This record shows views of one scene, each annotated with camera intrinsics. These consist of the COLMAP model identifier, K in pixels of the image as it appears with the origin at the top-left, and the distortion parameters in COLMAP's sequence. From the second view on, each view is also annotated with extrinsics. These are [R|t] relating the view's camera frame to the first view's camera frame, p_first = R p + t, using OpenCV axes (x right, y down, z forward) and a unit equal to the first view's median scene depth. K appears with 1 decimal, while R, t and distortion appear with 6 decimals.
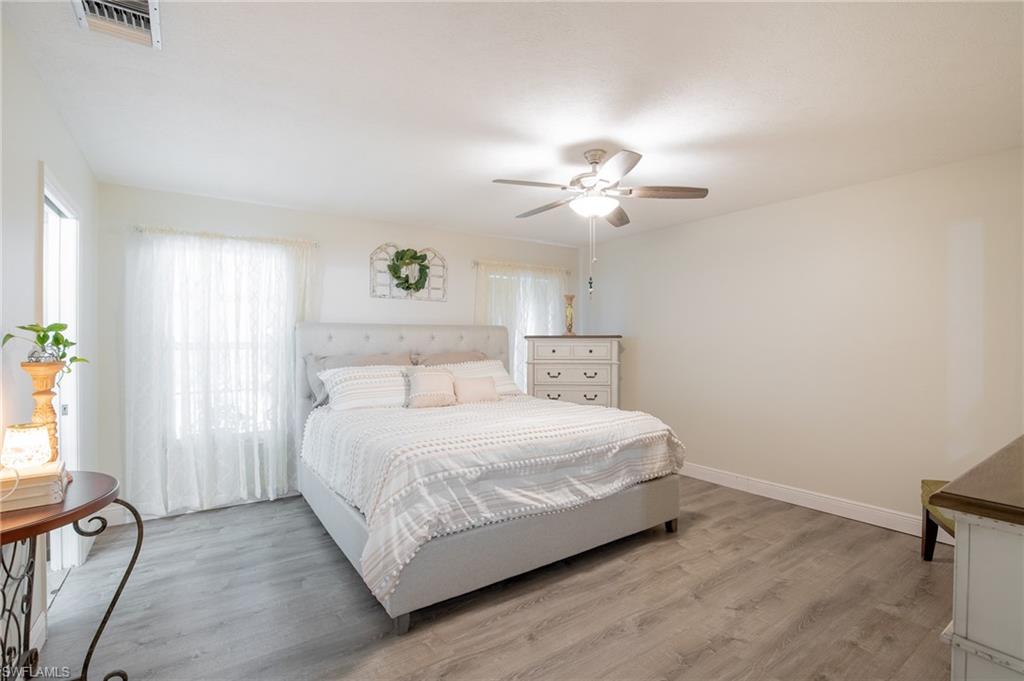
lens RADIAL K [[470.2, 0, 512.4], [0, 470.2, 338.8], [0, 0, 1]] dist [-0.032298, 0.004560]
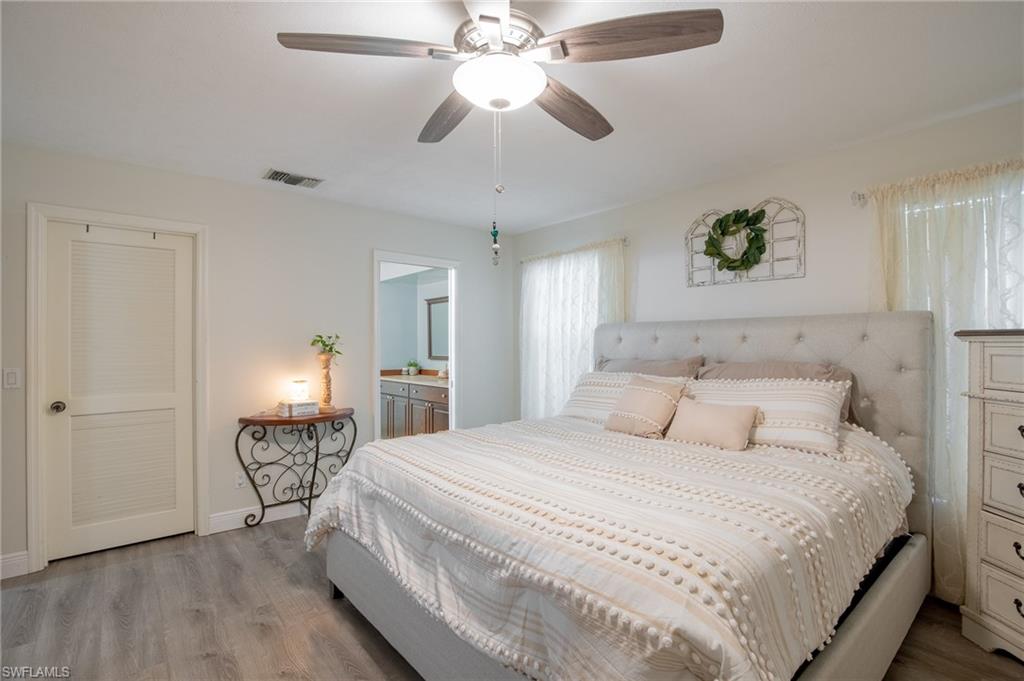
lens RADIAL K [[470.2, 0, 511.9], [0, 470.2, 343.2], [0, 0, 1]] dist [-0.032298, 0.004560]
pose [[0.106466, 0.001531, -0.994315, 0.436570], [0.003690, 0.999991, 0.001935, 0.002180], [0.994309, -0.003875, 0.106460, 0.605177]]
